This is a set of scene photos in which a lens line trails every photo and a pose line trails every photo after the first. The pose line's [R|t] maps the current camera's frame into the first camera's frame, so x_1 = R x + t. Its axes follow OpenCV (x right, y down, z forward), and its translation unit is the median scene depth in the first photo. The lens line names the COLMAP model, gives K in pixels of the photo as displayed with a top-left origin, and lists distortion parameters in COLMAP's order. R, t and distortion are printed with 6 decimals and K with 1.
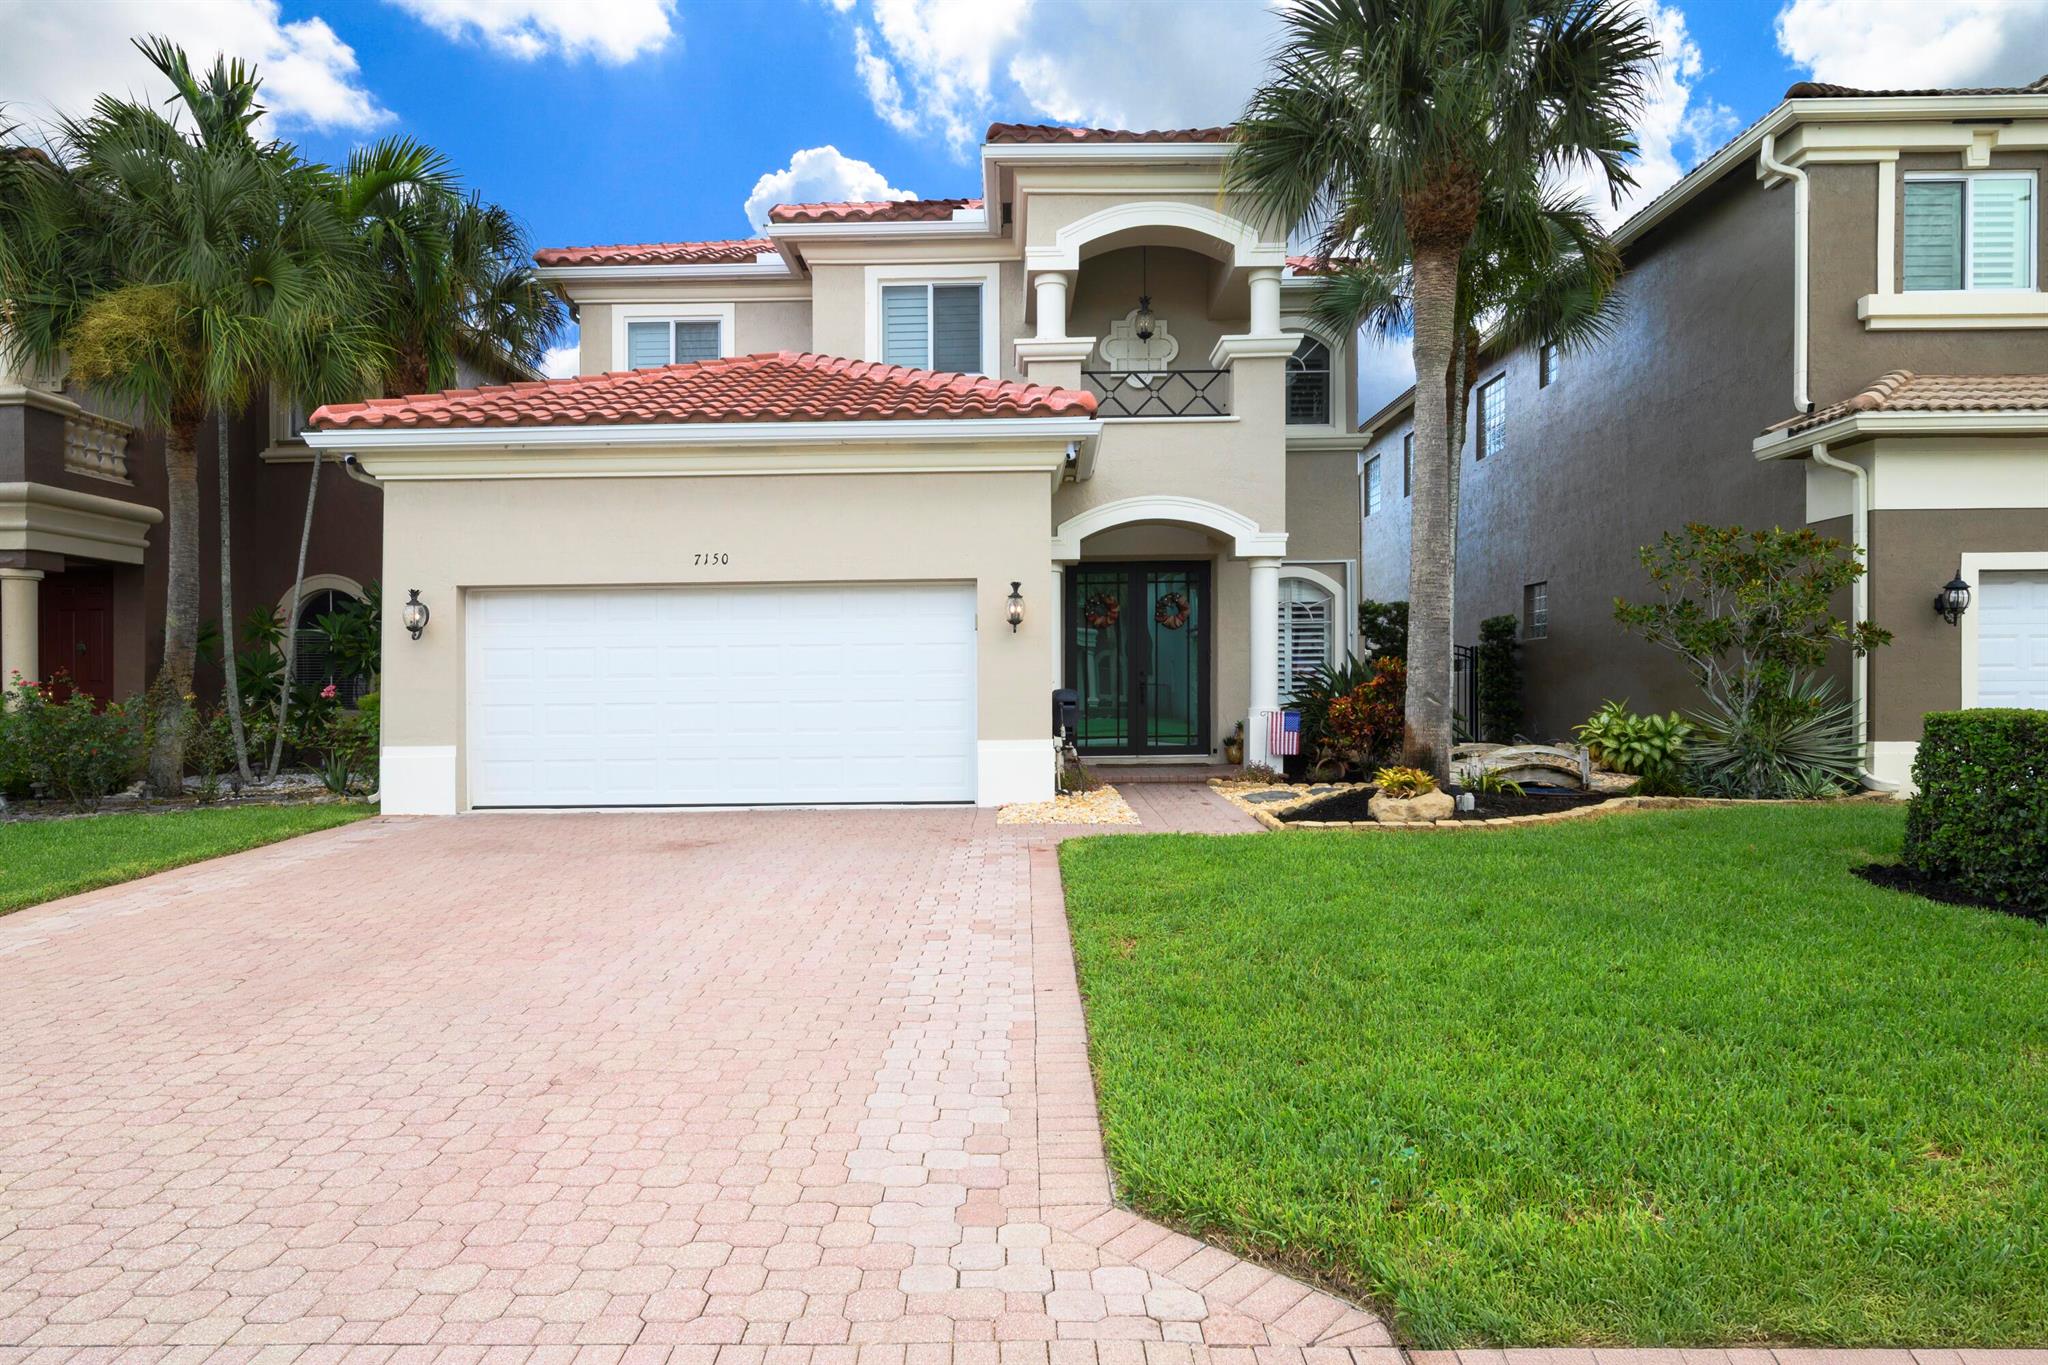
lens RADIAL K [[1096.0, 0, 1037.1], [0, 1096.0, 677.9], [0, 0, 1]] dist [-0.005708, 0.001021]
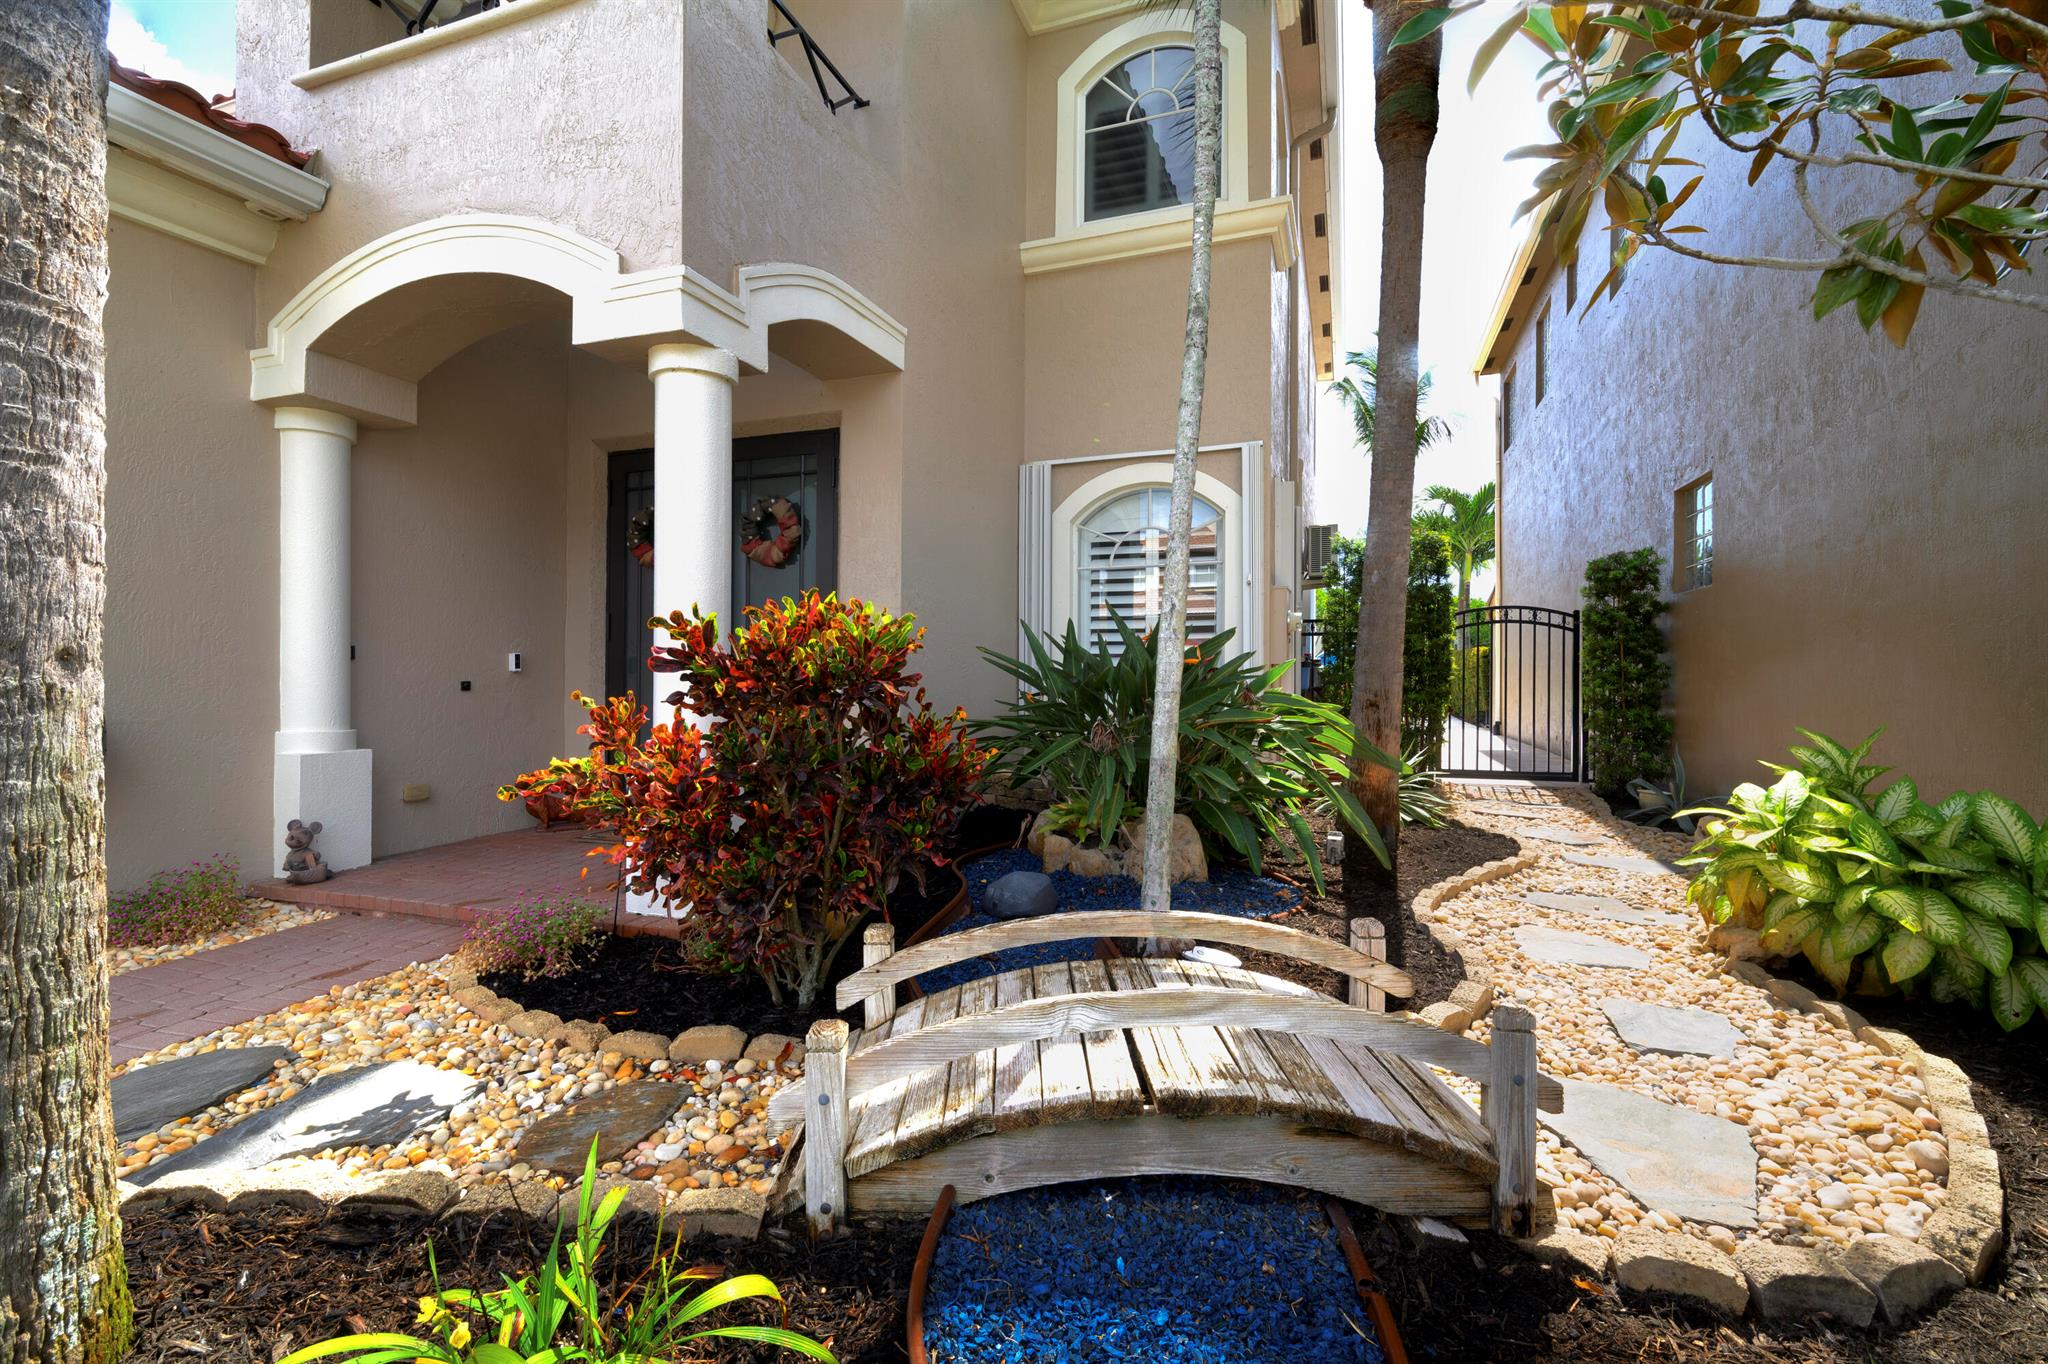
lens RADIAL K [[896.3, 0, 1025.7], [0, 896.3, 672.6], [0, 0, 1]] dist [-0.000753, -0.000047]
pose [[0.952146, 0.005777, -0.305589, 0.411990], [-0.002997, 0.999950, 0.009567, -0.000059], [0.305629, -0.008193, 0.952115, 0.727064]]
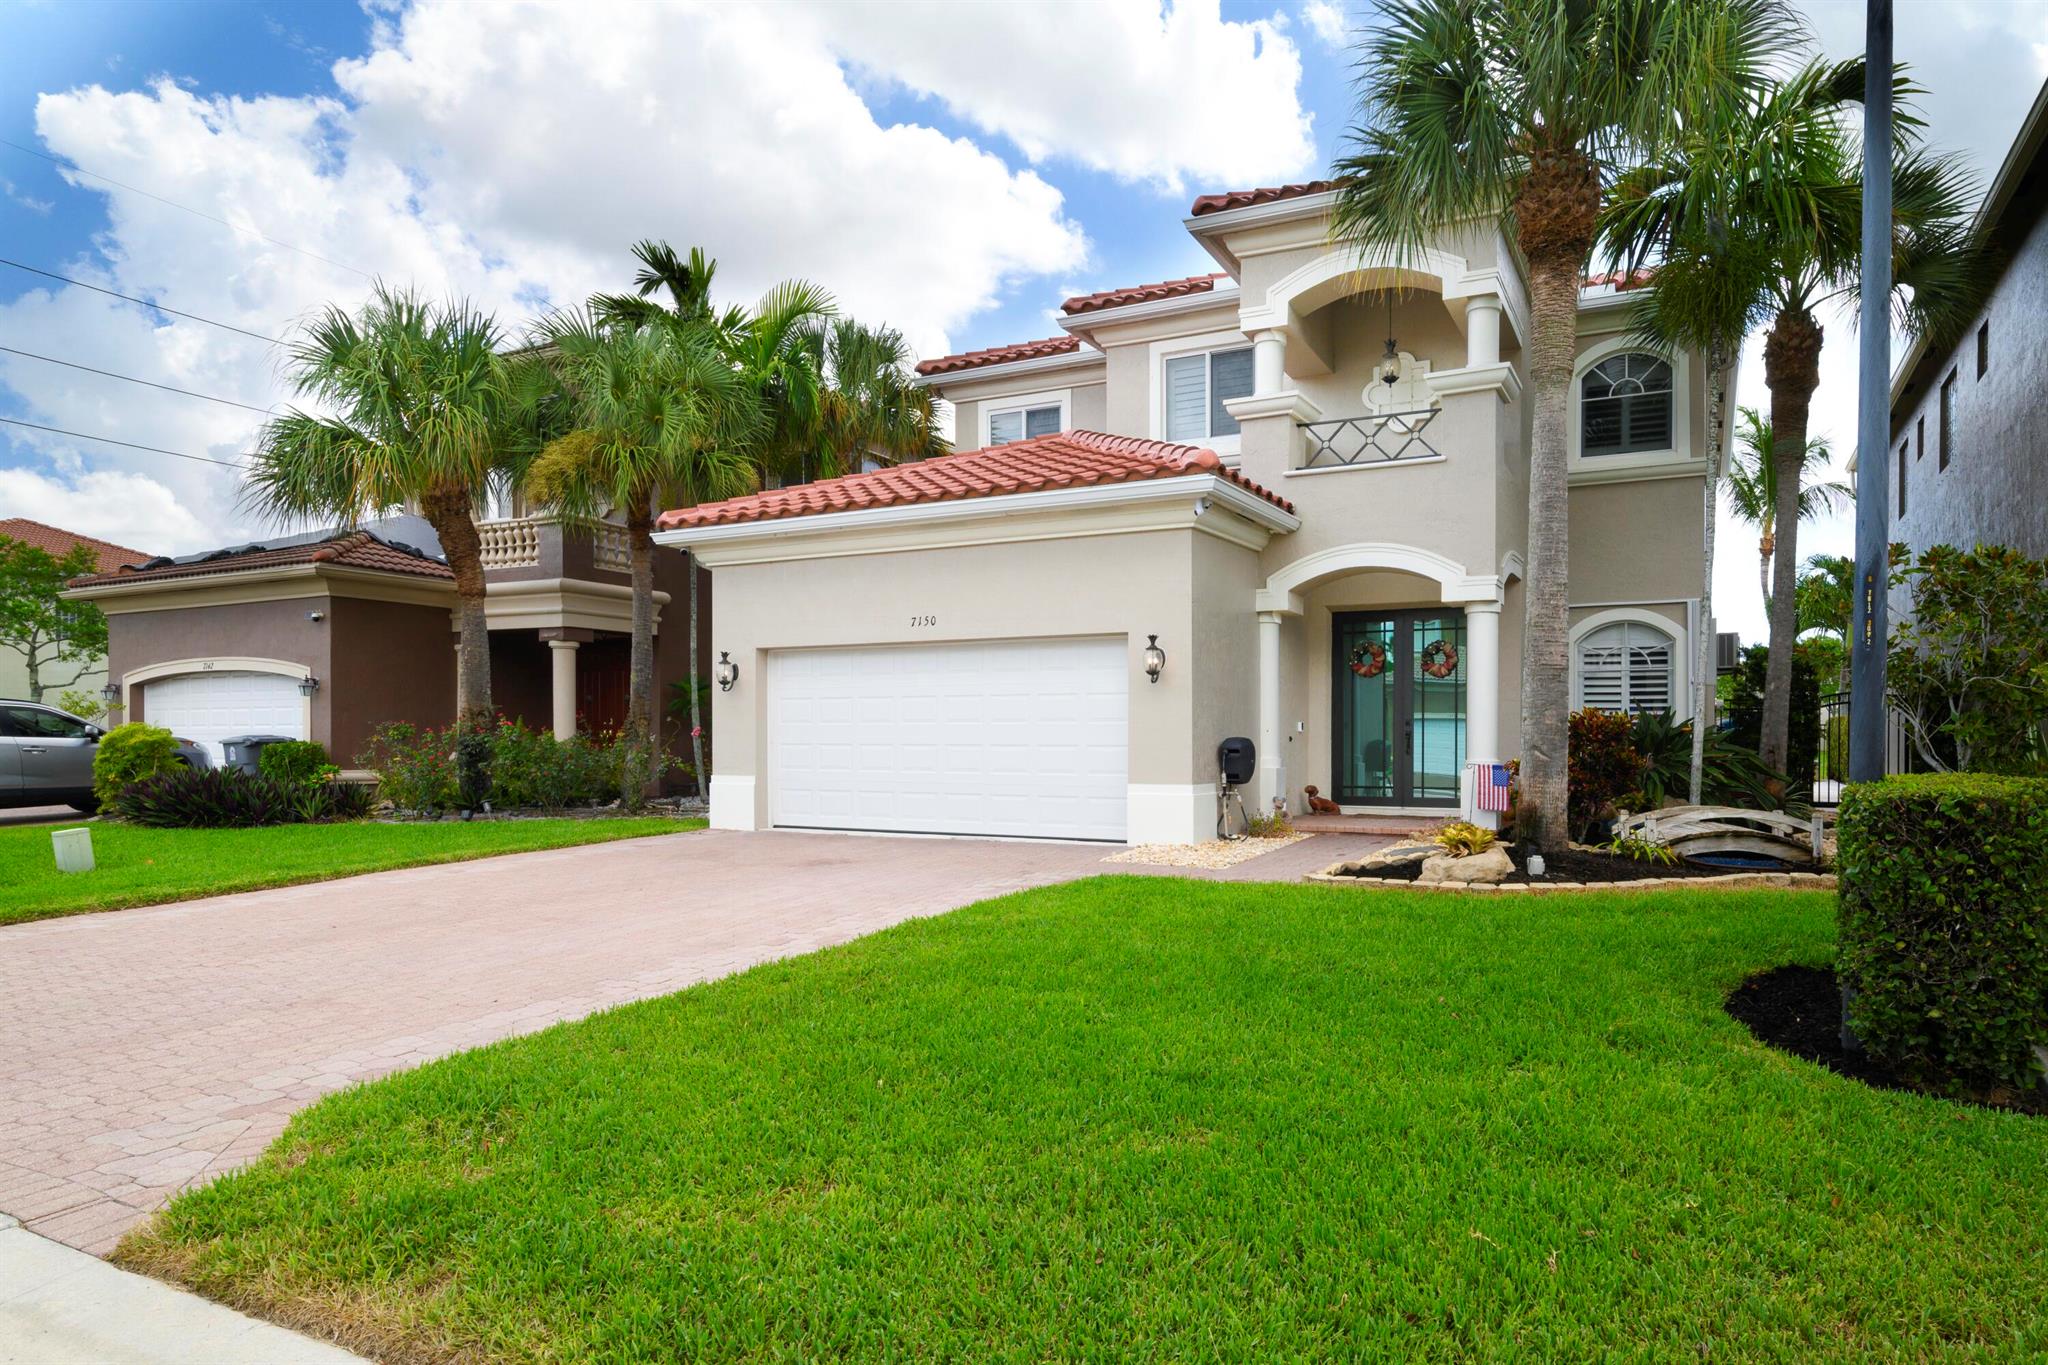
lens RADIAL K [[1096.0, 0, 1204.4], [0, 1096.0, 714.6], [0, 0, 1]] dist [-0.005708, 0.001021]
pose [[0.921739, 0.005189, -0.387776, 0.346679], [-0.010147, 0.999891, -0.010738, 0.000461], [0.387678, 0.013833, 0.921691, 0.036843]]
